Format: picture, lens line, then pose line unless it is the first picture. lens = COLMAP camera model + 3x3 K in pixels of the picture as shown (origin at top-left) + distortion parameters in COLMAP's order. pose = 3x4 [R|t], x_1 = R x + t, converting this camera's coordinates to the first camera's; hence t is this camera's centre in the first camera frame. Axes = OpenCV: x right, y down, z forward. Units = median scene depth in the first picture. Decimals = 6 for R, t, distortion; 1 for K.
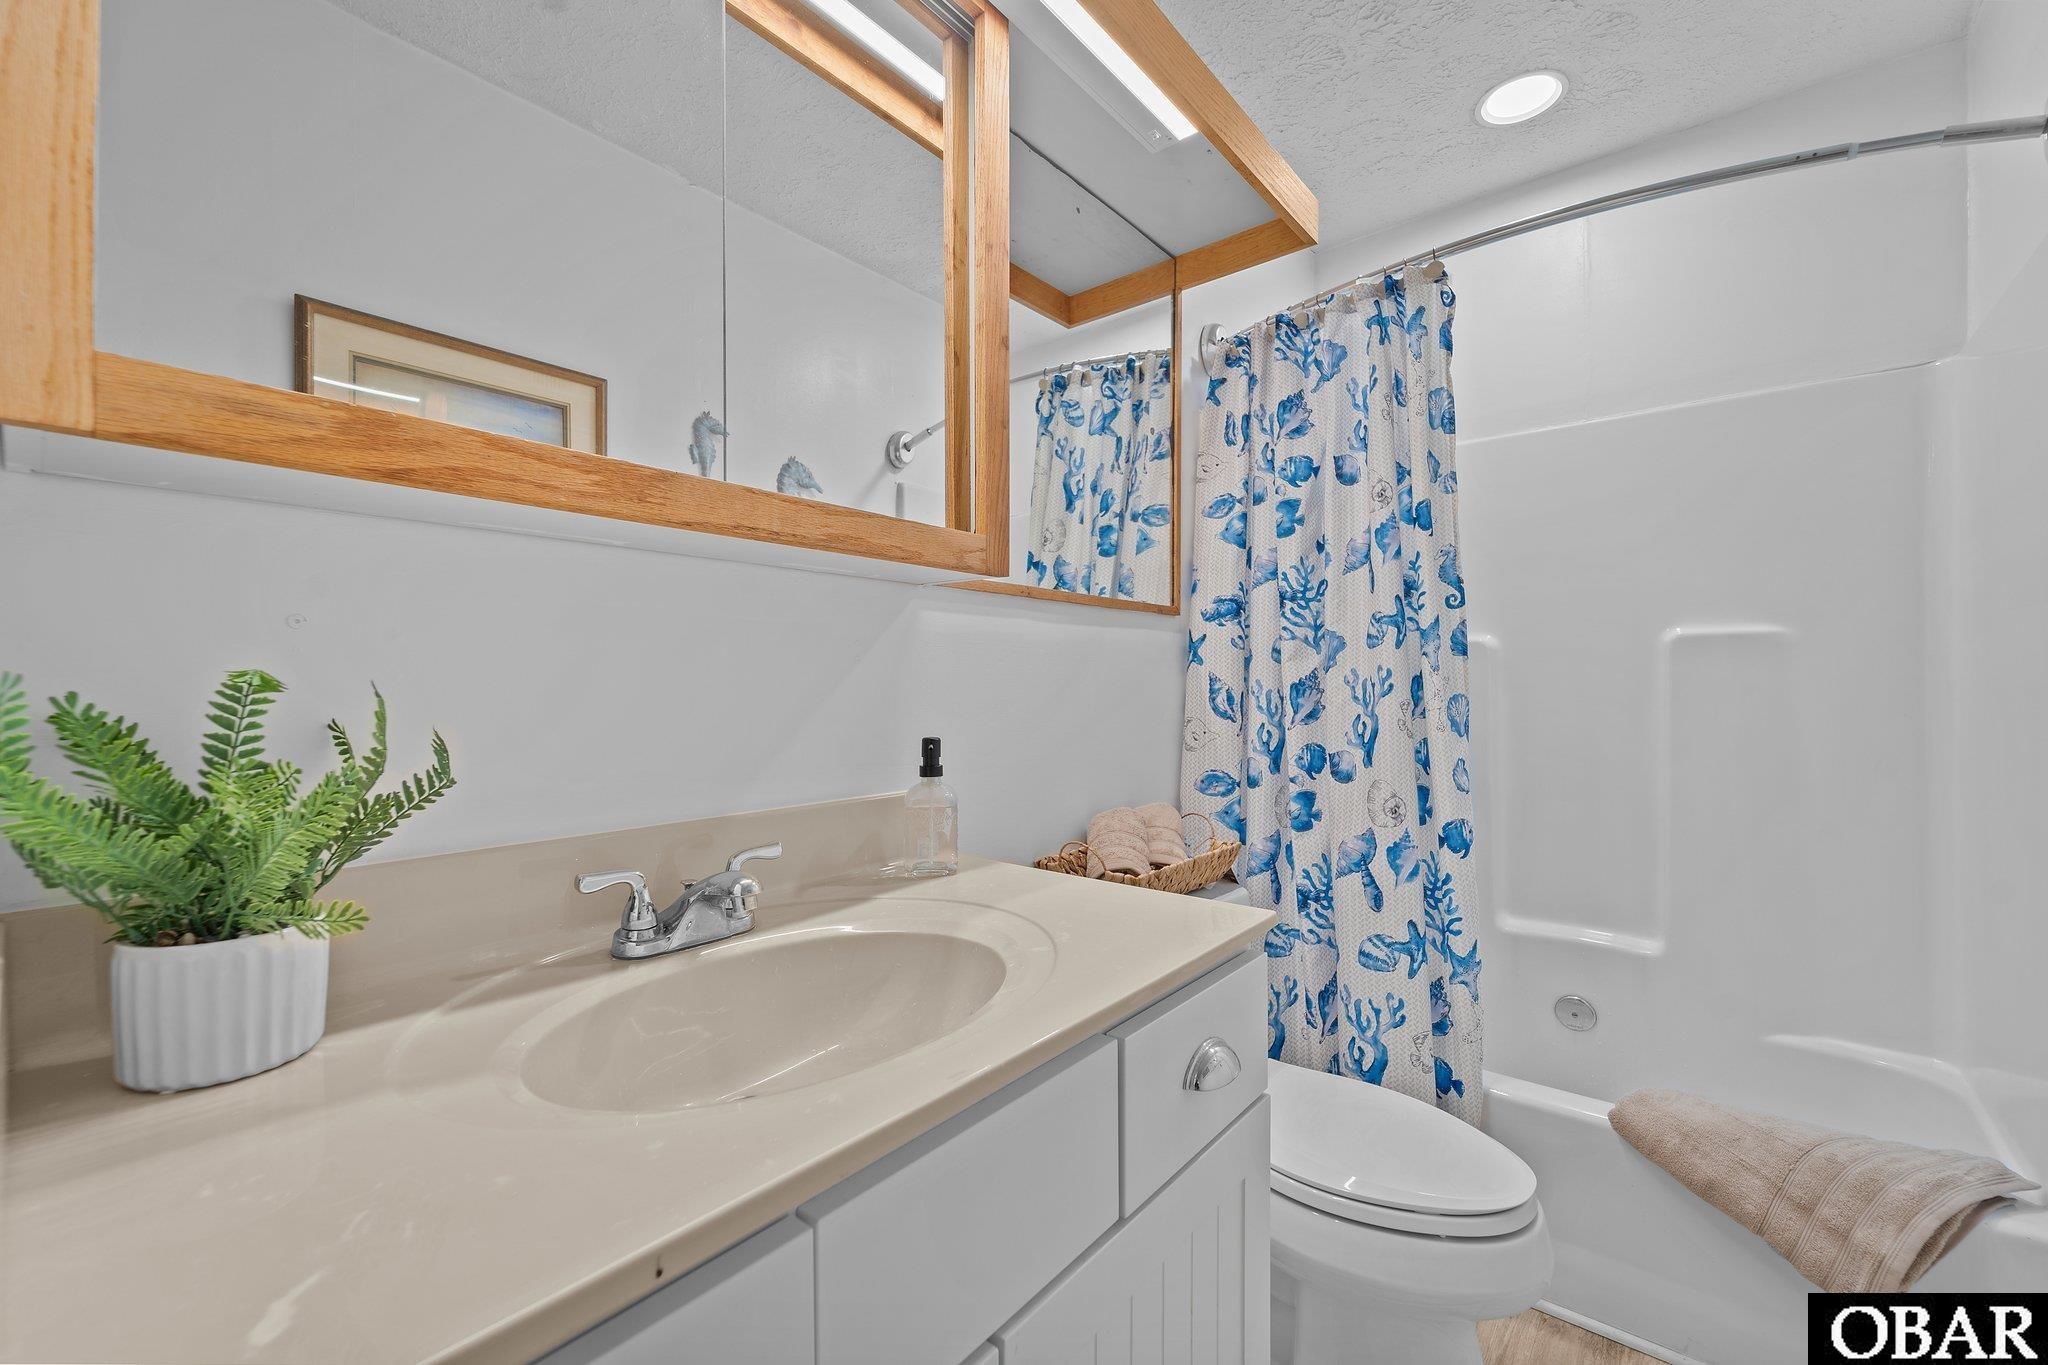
lens RADIAL K [[825.9, 0, 1020.8], [0, 825.9, 679.6], [0, 0, 1]] dist [-0.003720, -0.000365]
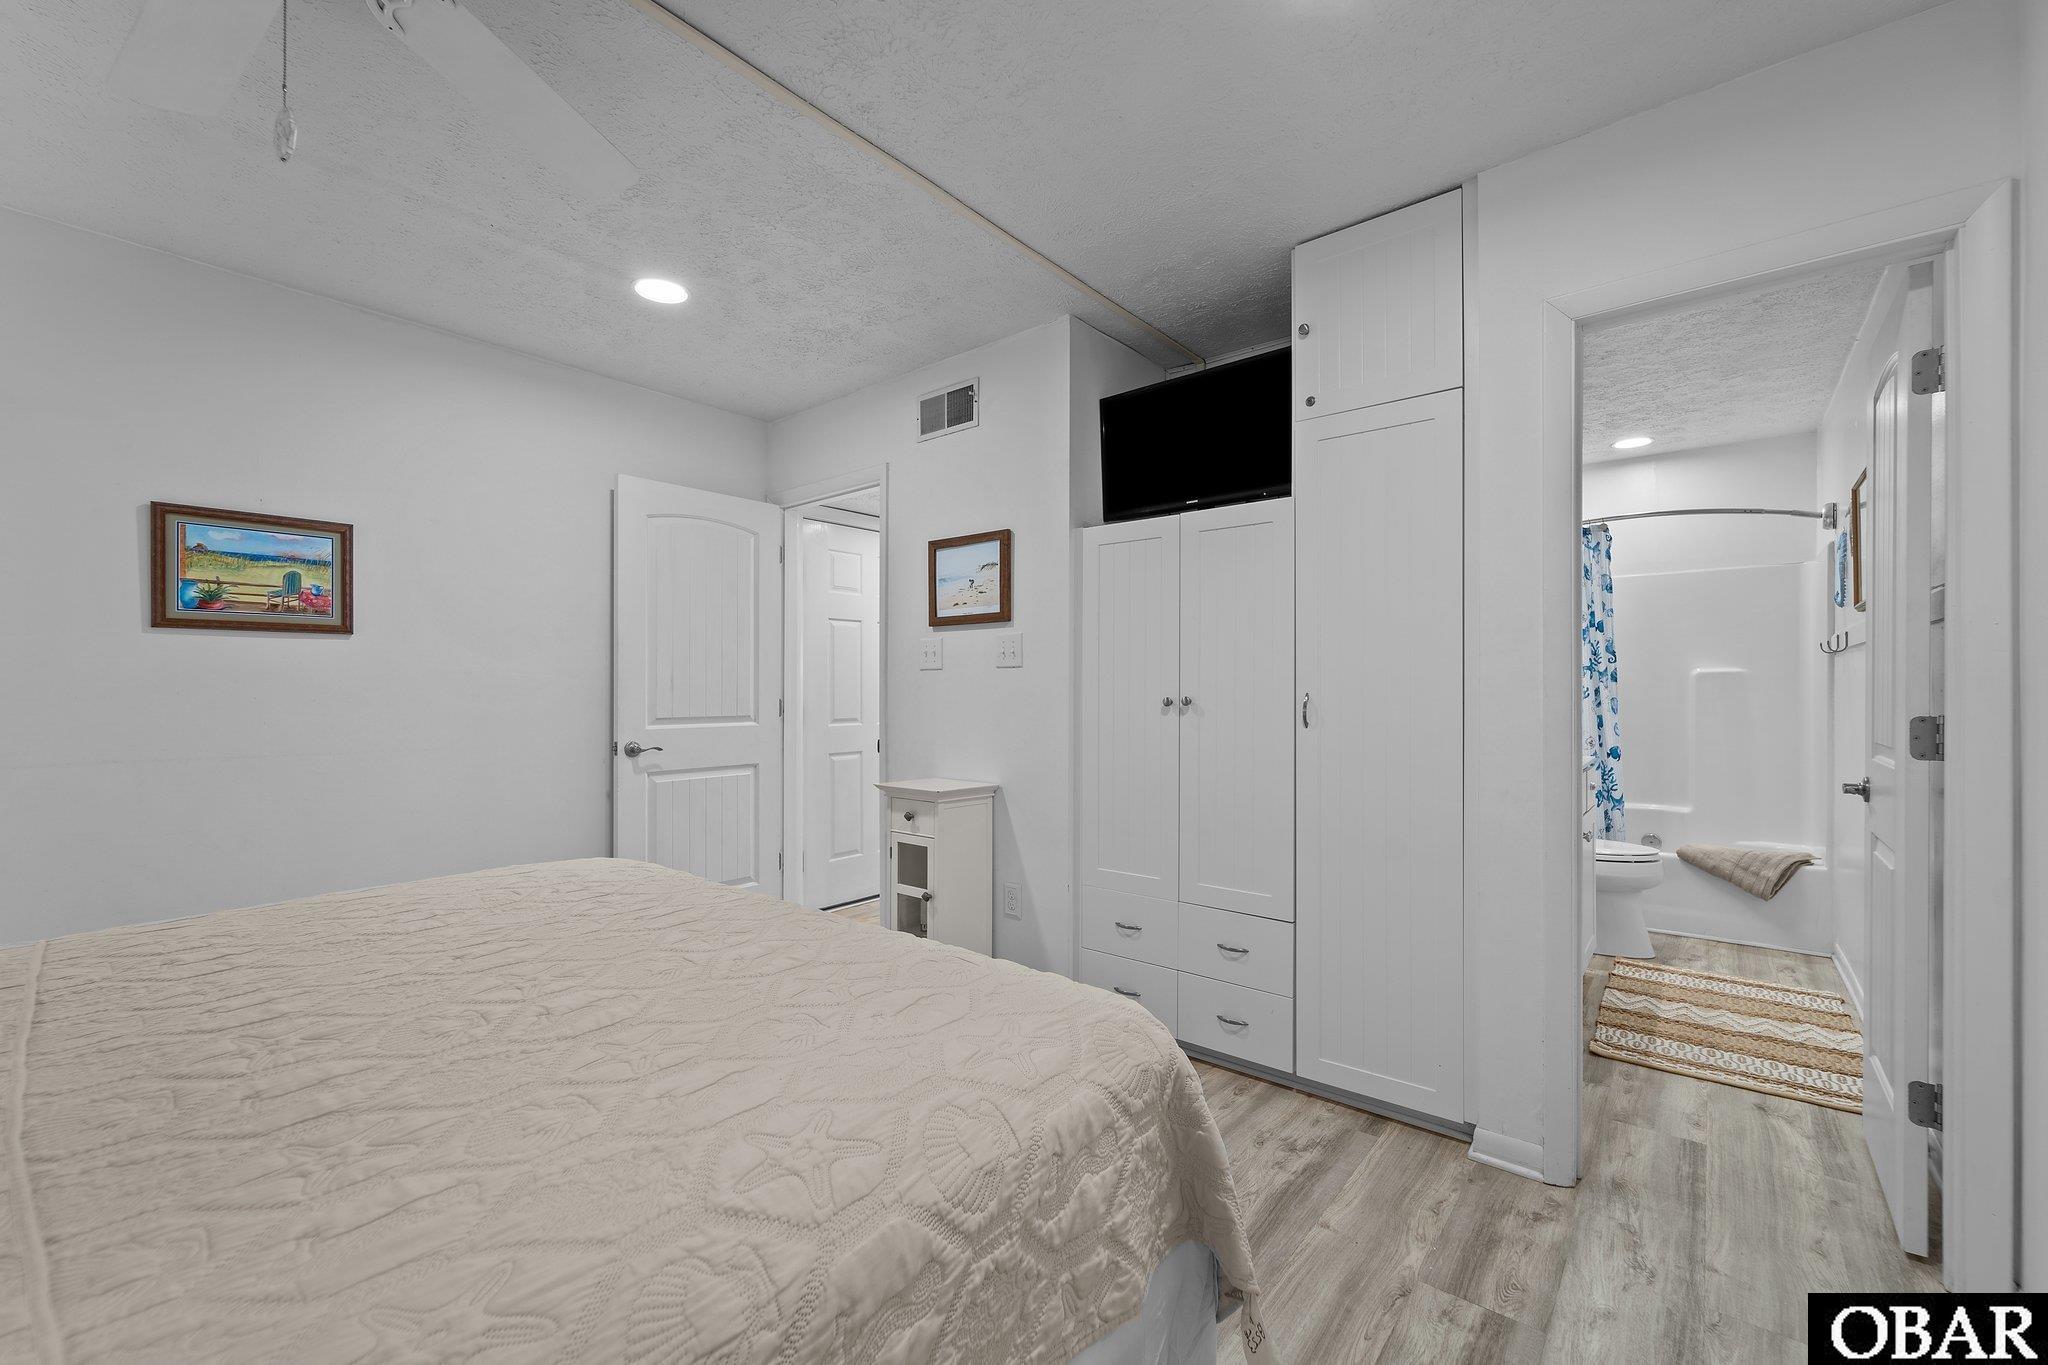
lens RADIAL K [[825.9, 0, 1030.9], [0, 825.9, 687.7], [0, 0, 1]] dist [-0.003720, -0.000365]
pose [[0.999895, 0.002469, 0.014311, -1.286354], [-0.002443, 0.999995, -0.001817, -0.002360], [-0.014315, 0.001782, 0.999896, -1.491835]]
